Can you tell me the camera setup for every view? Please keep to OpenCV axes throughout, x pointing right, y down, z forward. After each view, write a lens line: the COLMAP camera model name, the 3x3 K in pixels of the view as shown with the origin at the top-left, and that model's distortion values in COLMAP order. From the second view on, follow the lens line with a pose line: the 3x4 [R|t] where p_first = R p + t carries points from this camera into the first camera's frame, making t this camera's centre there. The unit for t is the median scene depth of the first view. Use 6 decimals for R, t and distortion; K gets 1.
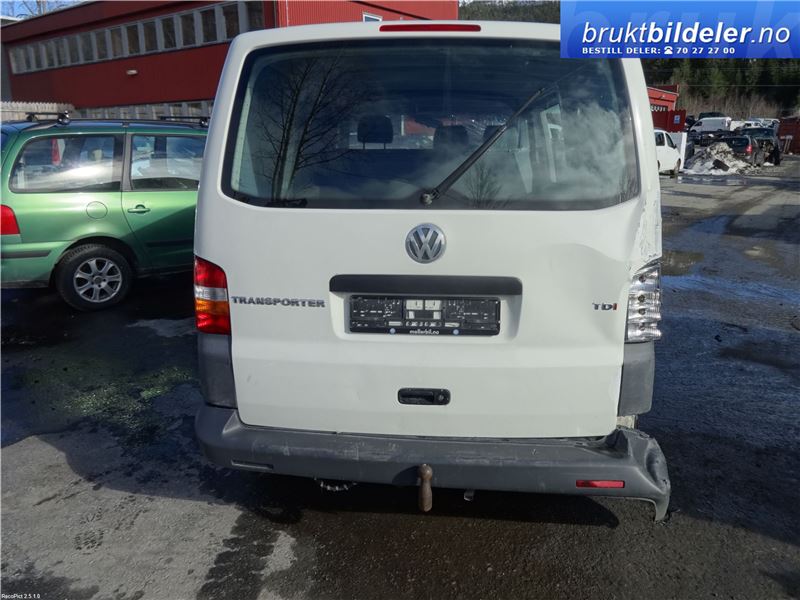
lens RADIAL K [[606.8, 0, 400.0], [0, 606.8, 300.0], [0, 0, 1]] dist [0.004844, 0.000331]
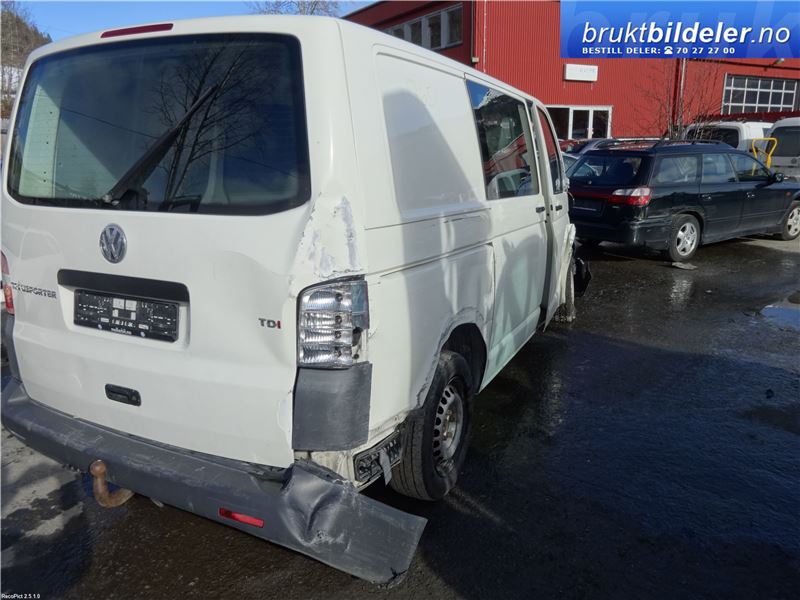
lens RADIAL K [[619.3, 0, 400.0], [0, 619.3, 300.0], [0, 0, 1]] dist [-0.004013, -0.007505]
pose [[0.919541, 0.083568, -0.384006, 0.854115], [-0.086134, 0.996228, 0.010543, -0.049317], [0.383439, 0.023381, 0.923270, 0.224395]]
